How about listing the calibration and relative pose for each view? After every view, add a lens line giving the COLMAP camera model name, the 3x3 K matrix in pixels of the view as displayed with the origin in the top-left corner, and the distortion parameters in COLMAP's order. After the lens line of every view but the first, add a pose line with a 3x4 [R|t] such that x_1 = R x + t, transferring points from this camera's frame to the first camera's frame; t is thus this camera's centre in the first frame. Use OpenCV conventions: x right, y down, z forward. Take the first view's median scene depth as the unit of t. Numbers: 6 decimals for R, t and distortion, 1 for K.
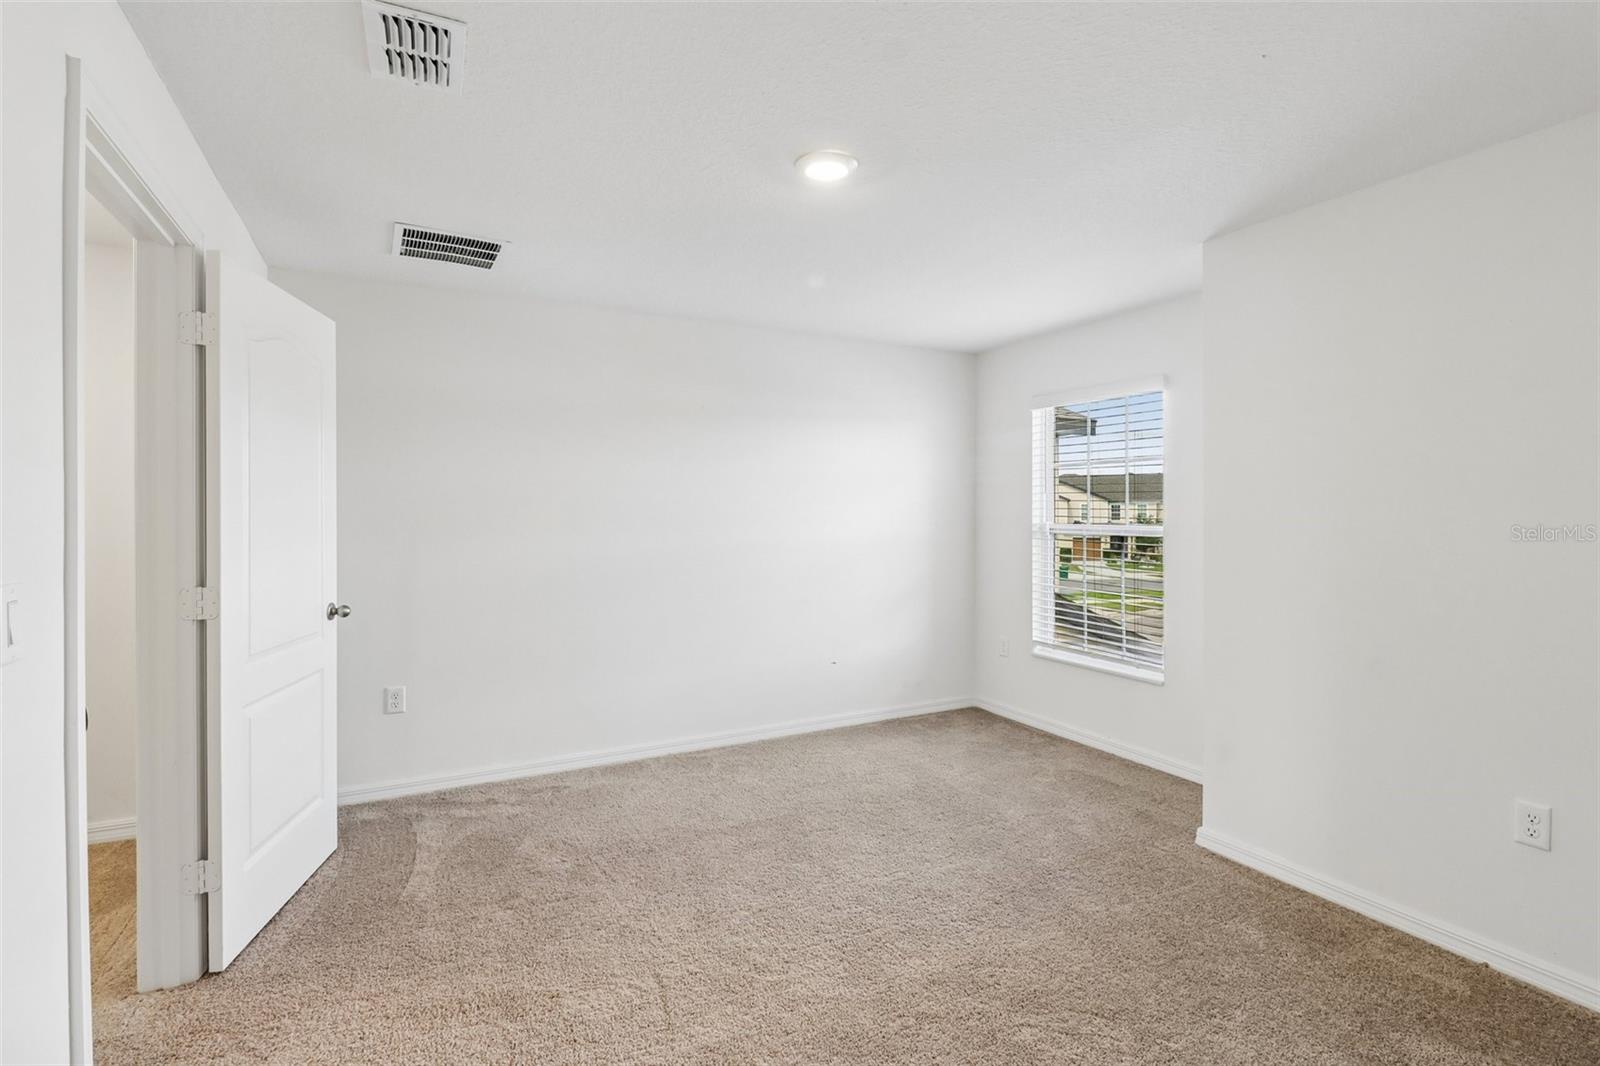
lens RADIAL K [[743.0, 0, 804.2], [0, 743.0, 503.5], [0, 0, 1]] dist [0.018542, -0.015376]
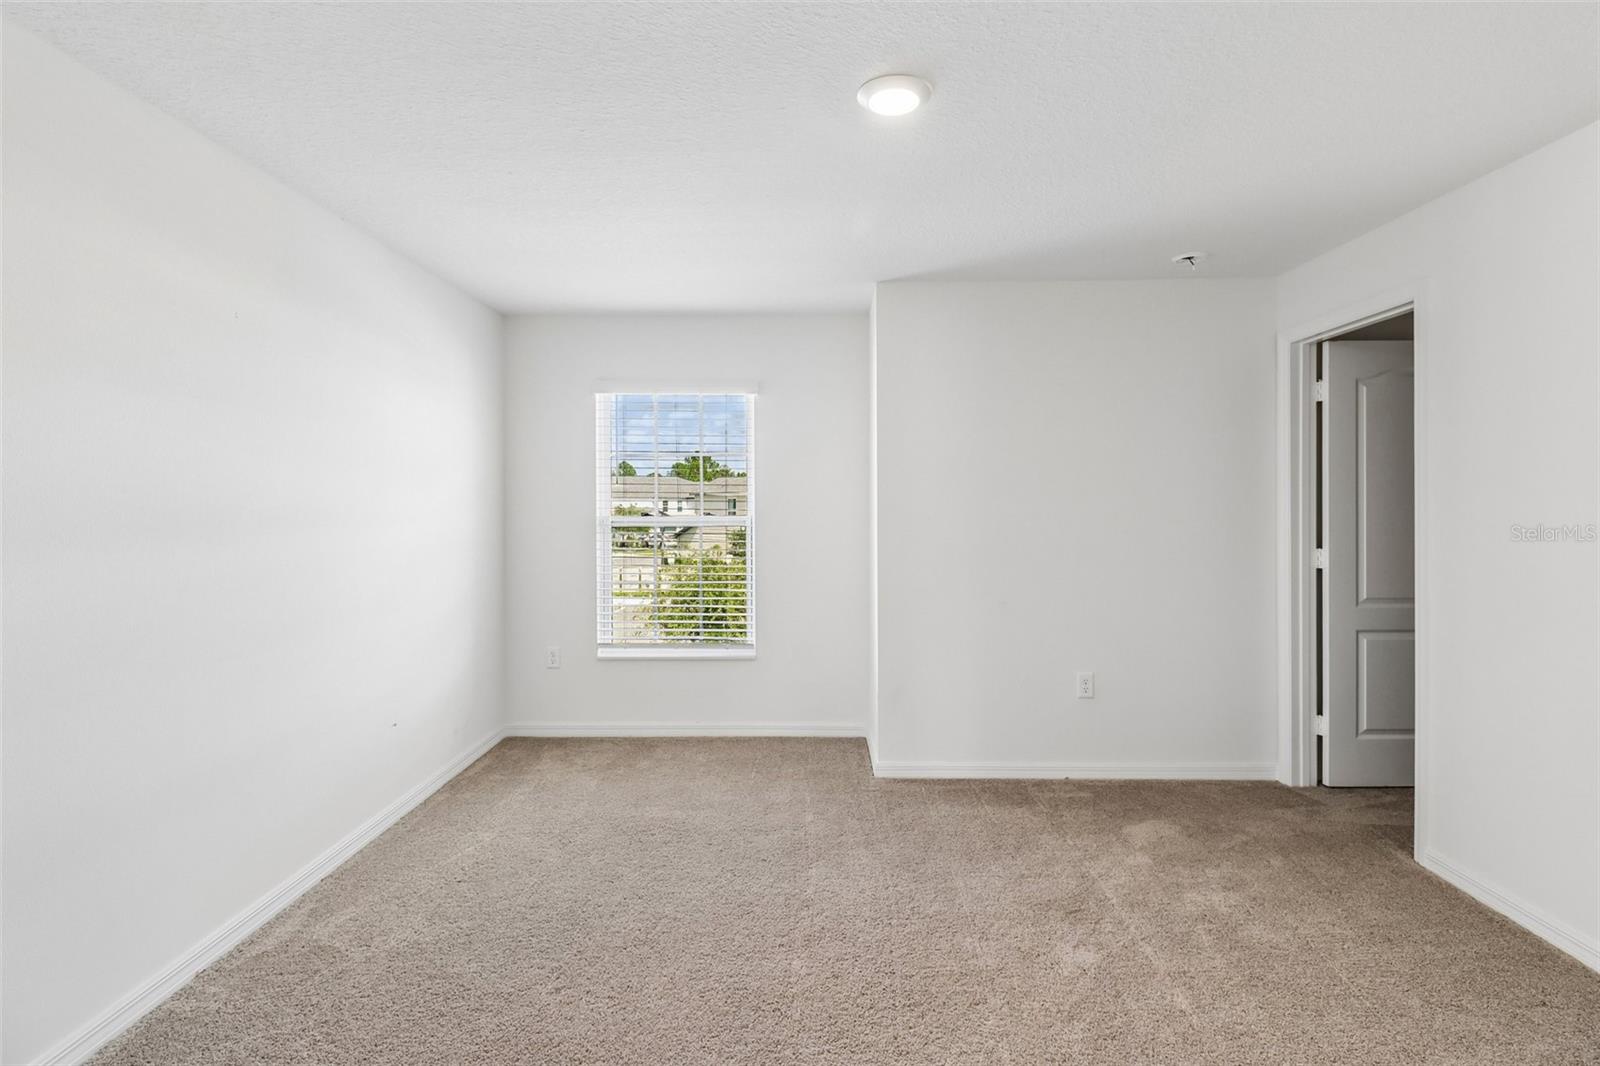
lens RADIAL K [[743.0, 0, 804.2], [0, 743.0, 503.5], [0, 0, 1]] dist [0.018542, -0.015376]
pose [[0.489353, -0.005420, 0.872069, -0.422466], [-0.004913, 0.999948, 0.008972, 0.001392], [-0.872072, -0.008675, 0.489301, 0.374731]]
